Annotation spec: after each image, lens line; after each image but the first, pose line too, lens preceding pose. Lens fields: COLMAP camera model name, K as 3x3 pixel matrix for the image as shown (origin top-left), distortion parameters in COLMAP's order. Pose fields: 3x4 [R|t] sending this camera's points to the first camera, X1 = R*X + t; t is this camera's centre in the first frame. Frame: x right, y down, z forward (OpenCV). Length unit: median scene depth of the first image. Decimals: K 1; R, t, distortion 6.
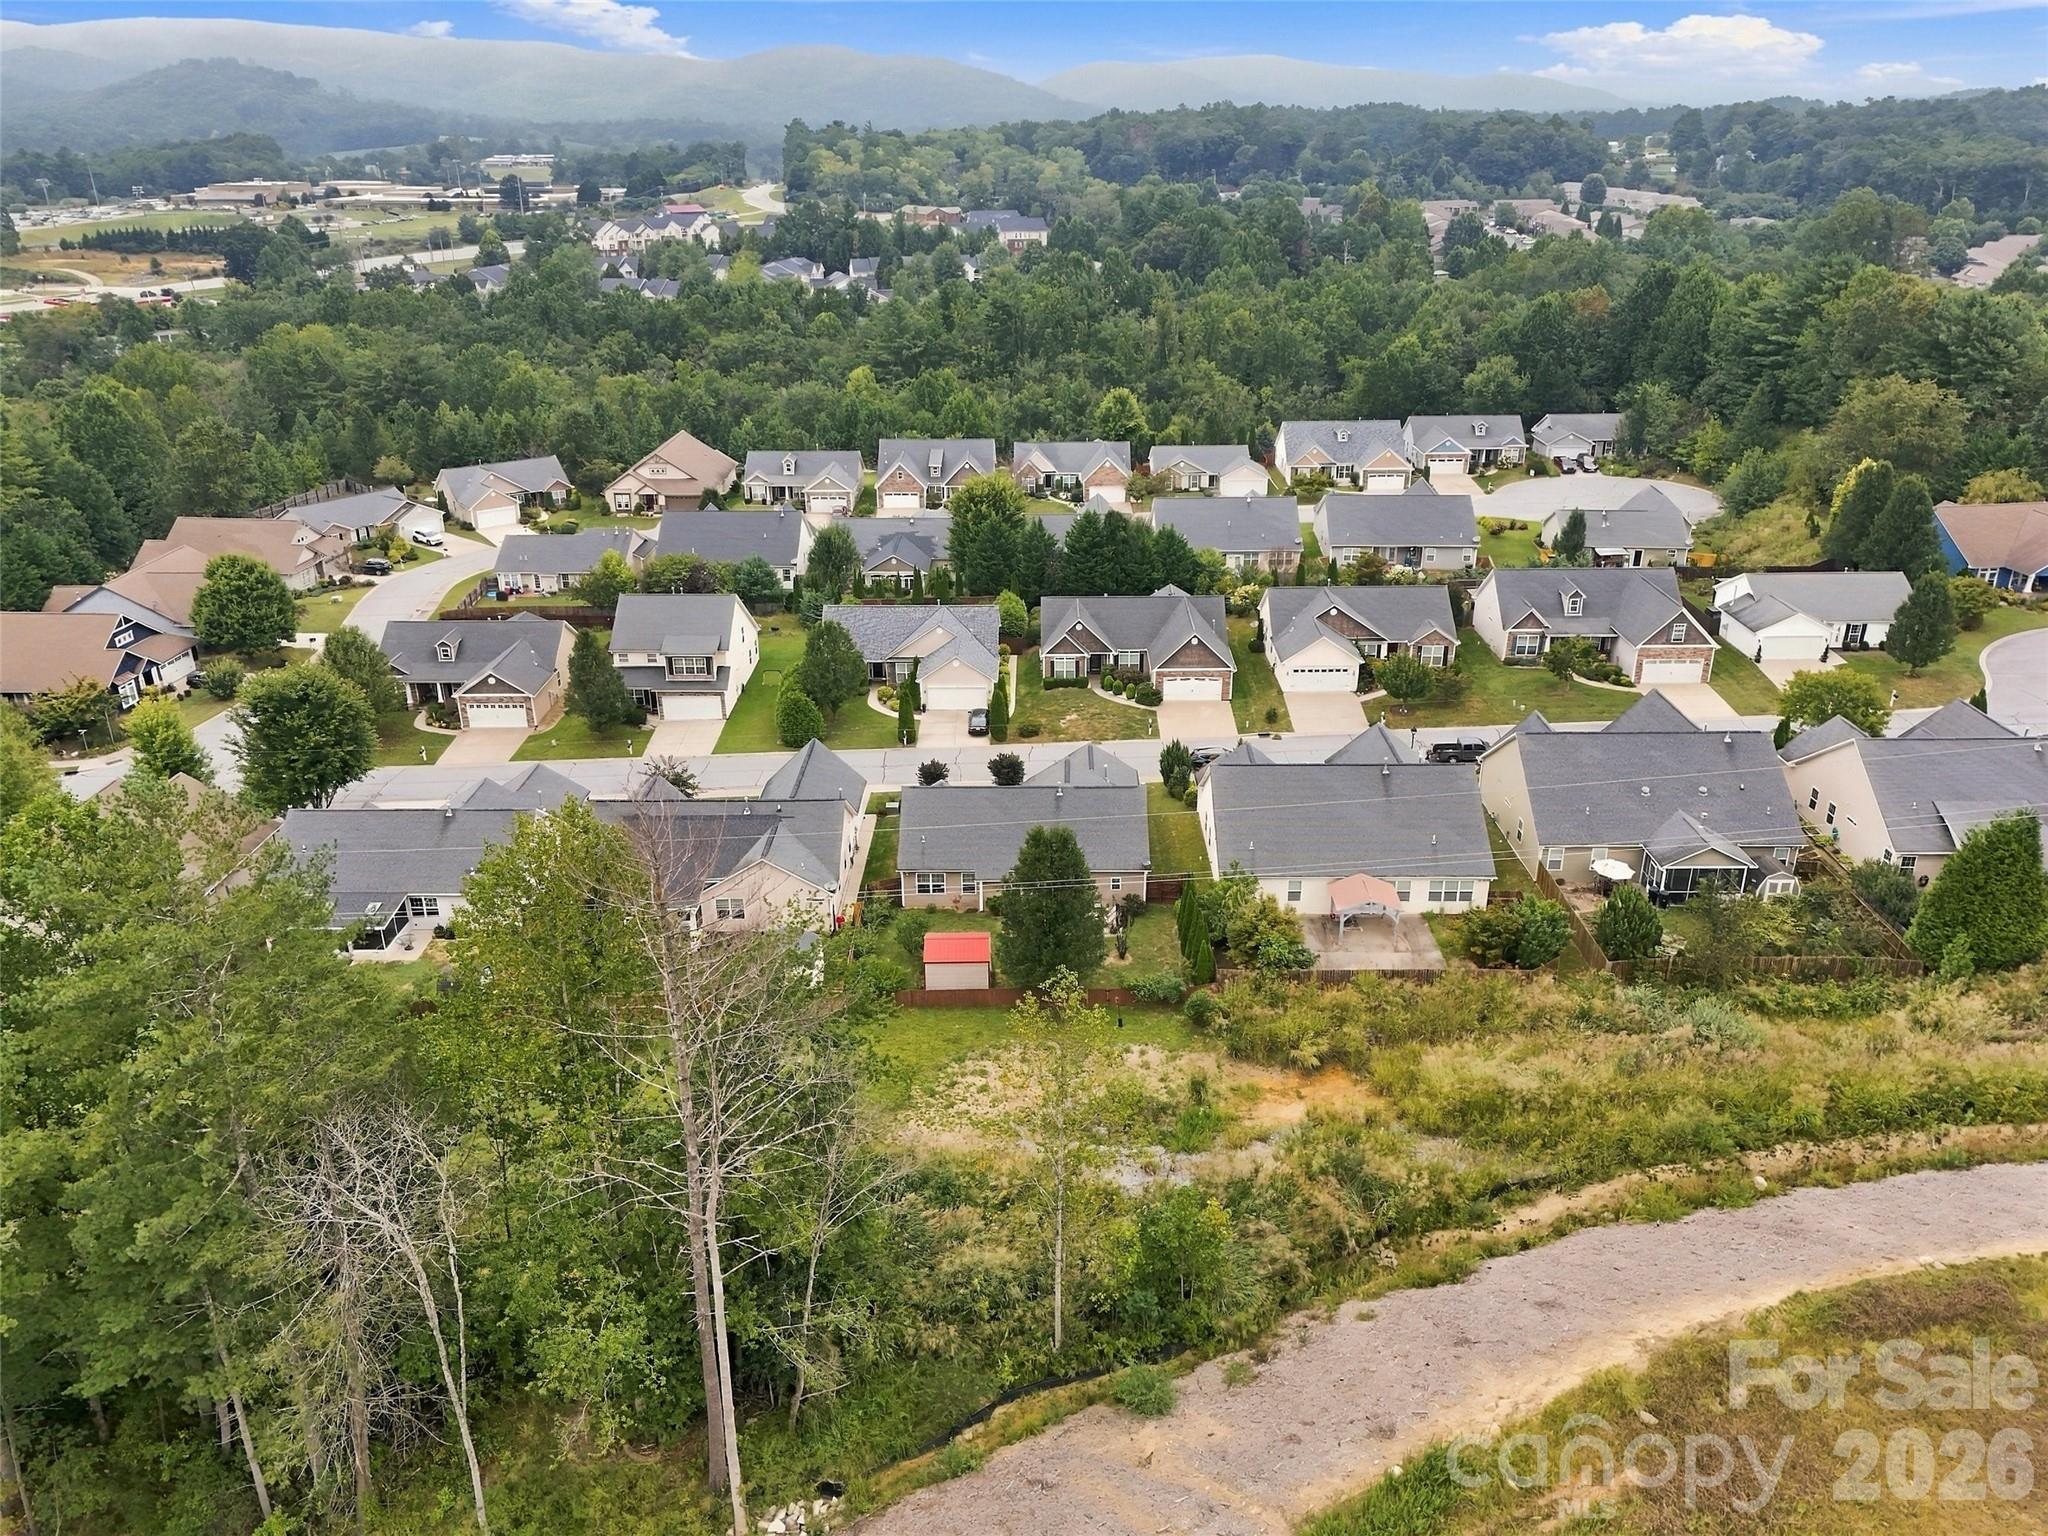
lens RADIAL K [[1505.8, 0, 1031.0], [0, 1505.8, 772.3], [0, 0, 1]] dist [0.071182, -0.058908]
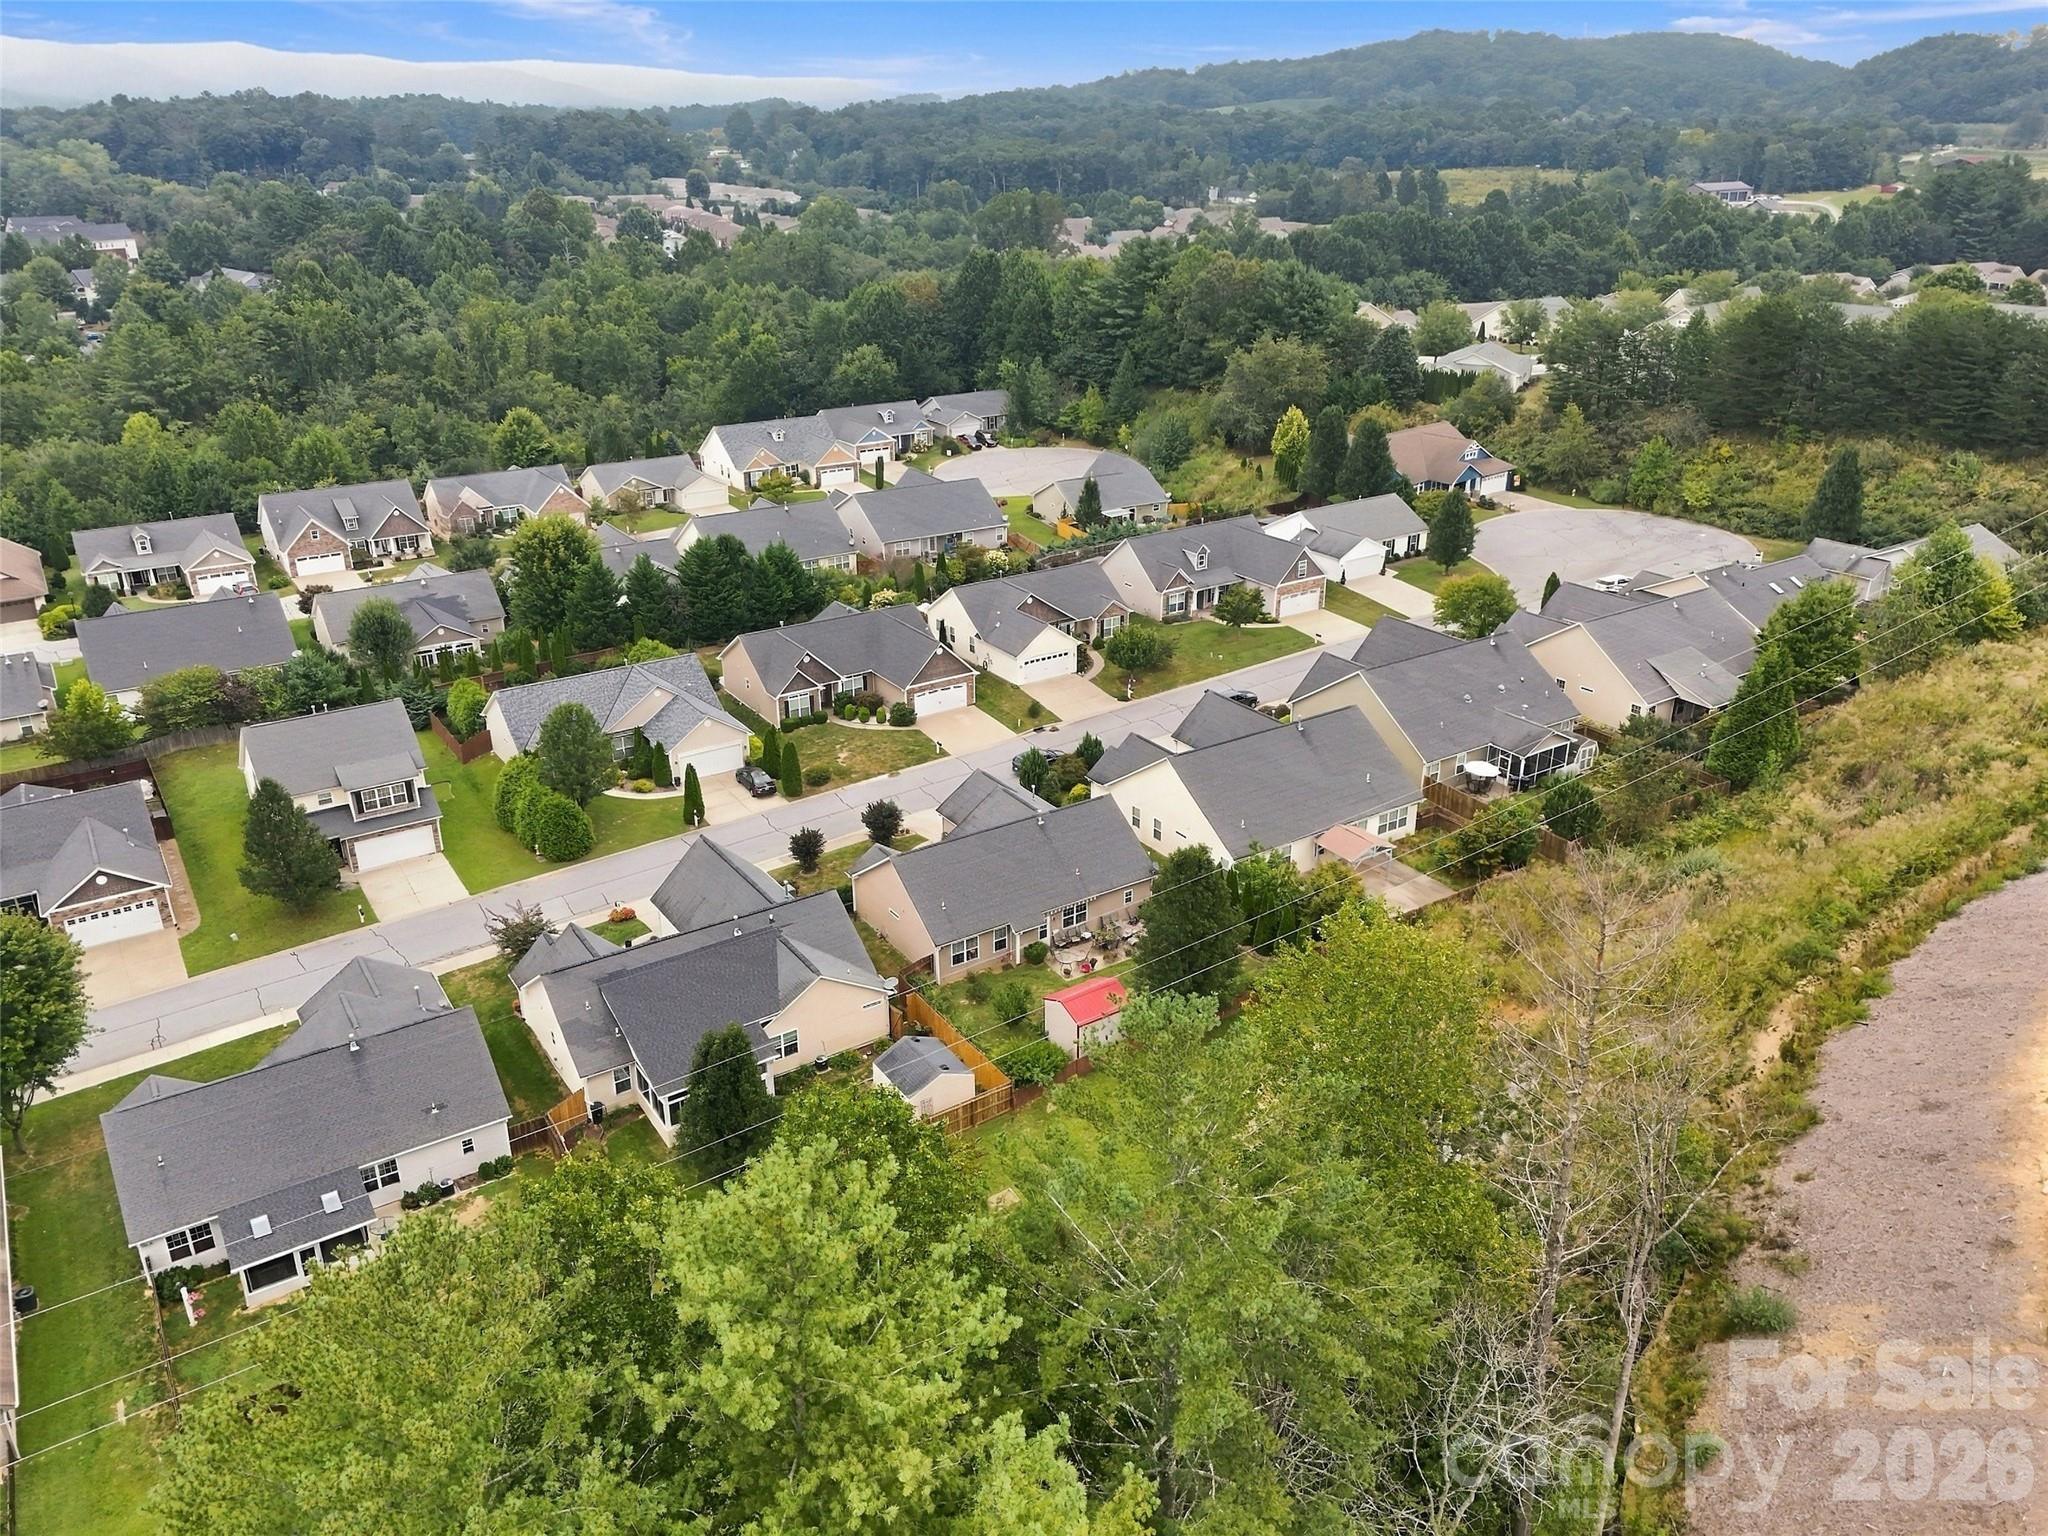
lens RADIAL K [[1505.8, 0, 1031.0], [0, 1505.8, 772.3], [0, 0, 1]] dist [0.071182, -0.058908]
pose [[0.829138, -0.221494, 0.513294, -0.256864], [0.220139, 0.973339, 0.064412, -0.043616], [-0.513876, 0.059589, 0.855792, 0.104503]]
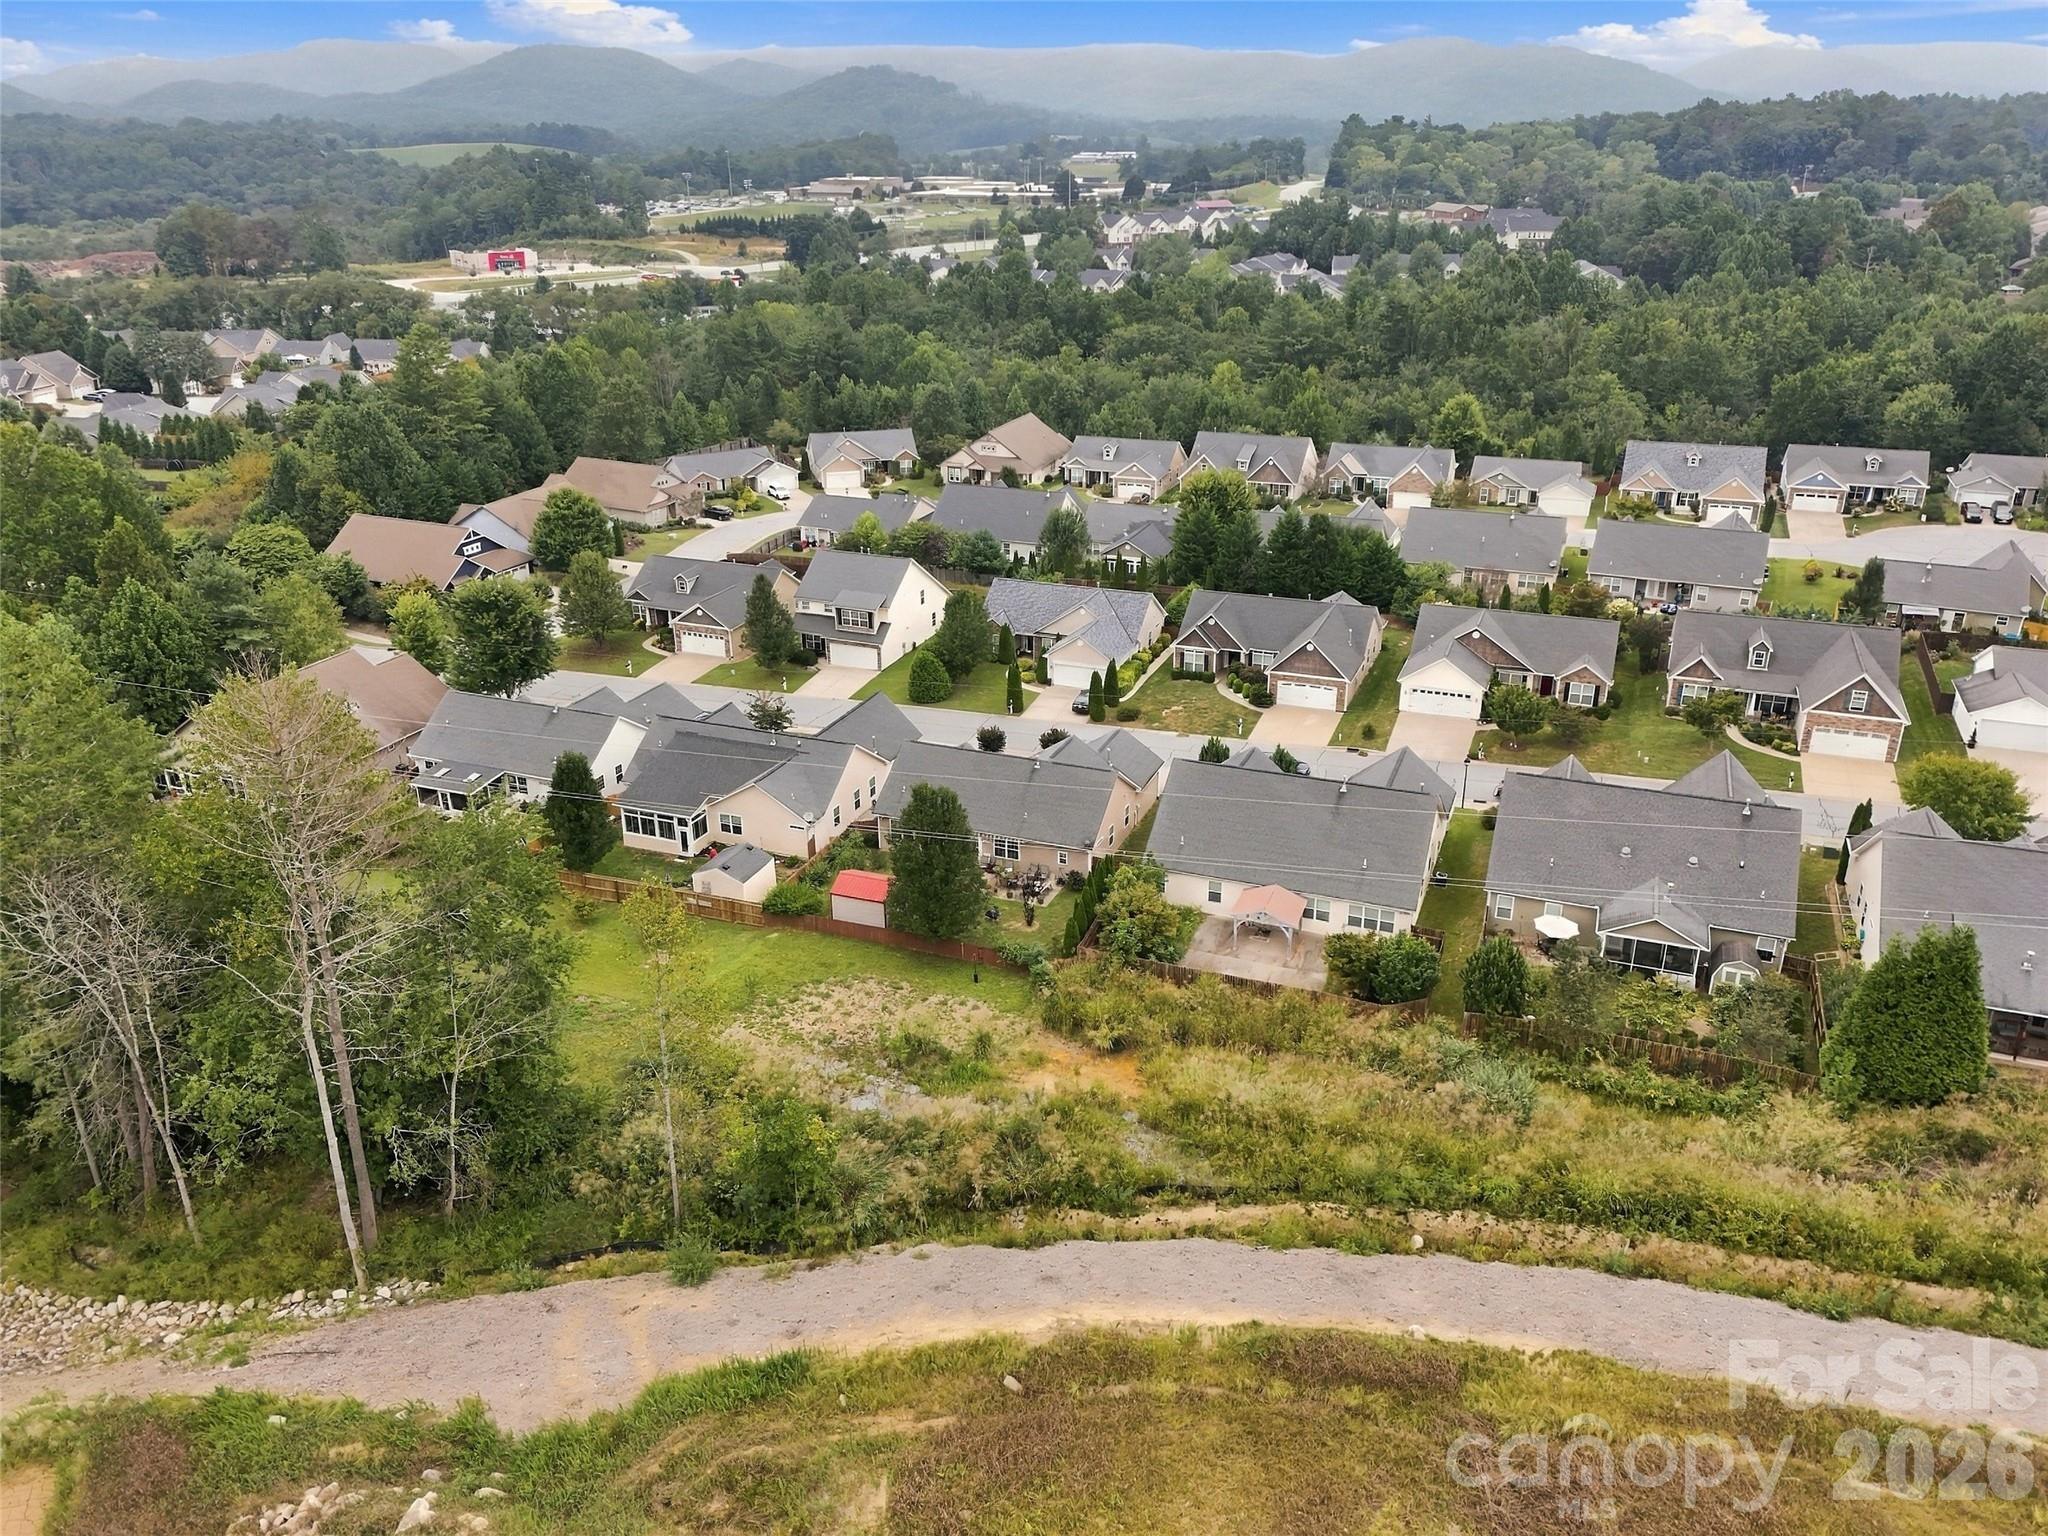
lens RADIAL K [[1505.8, 0, 1031.0], [0, 1505.8, 772.3], [0, 0, 1]] dist [0.071182, -0.058908]
pose [[0.933050, 0.142138, -0.330477, 0.198990], [-0.141389, 0.989601, 0.026438, -0.004803], [0.330798, 0.022058, 0.943444, 0.007098]]
